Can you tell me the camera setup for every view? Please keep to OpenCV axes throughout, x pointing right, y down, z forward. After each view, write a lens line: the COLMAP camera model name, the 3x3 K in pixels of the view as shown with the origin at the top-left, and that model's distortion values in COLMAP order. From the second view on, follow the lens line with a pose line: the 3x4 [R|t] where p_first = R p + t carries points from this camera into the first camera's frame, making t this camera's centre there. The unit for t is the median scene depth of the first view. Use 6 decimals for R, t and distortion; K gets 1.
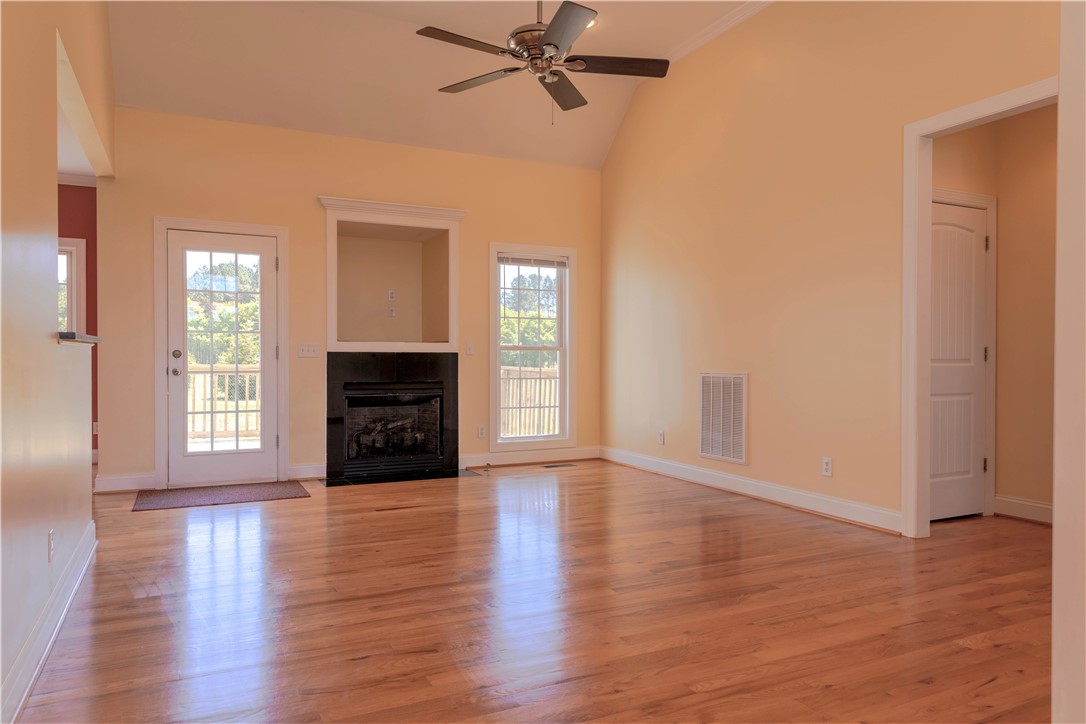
lens RADIAL K [[723.4, 0, 541.5], [0, 723.4, 362.2], [0, 0, 1]] dist [0.008832, 0.008194]
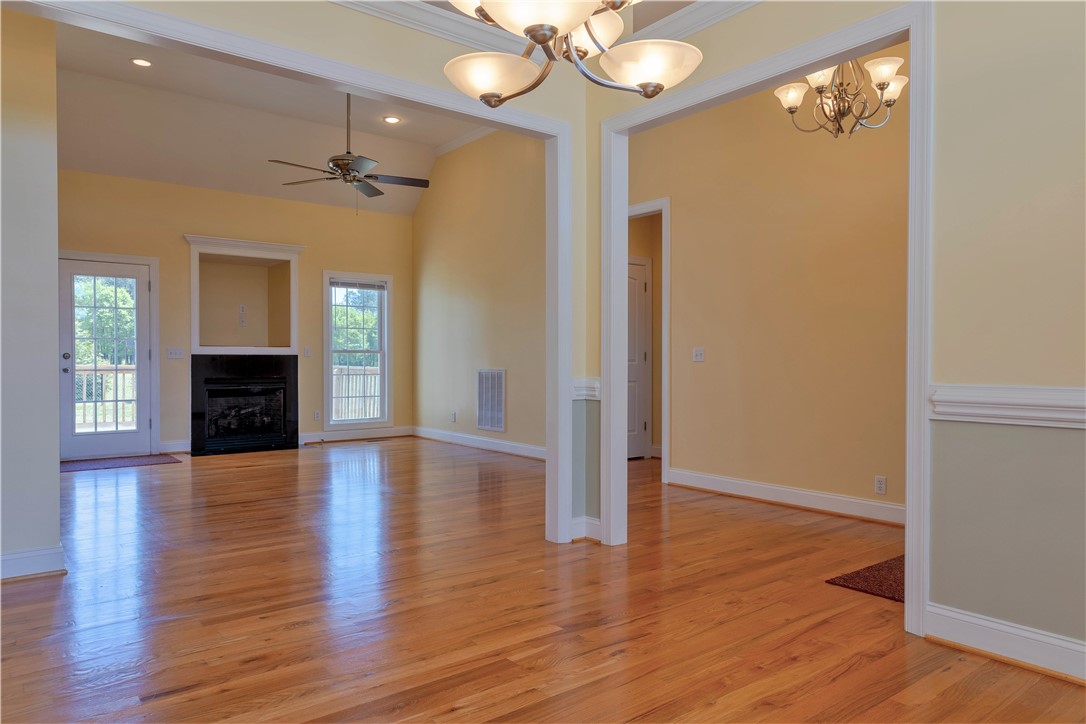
lens RADIAL K [[723.4, 0, 546.1], [0, 723.4, 360.3], [0, 0, 1]] dist [0.008832, 0.008194]
pose [[0.977948, -0.001515, 0.208842, 0.051441], [0.002092, 0.999995, -0.002541, 0.000709], [-0.208837, 0.002922, 0.977946, -0.383359]]
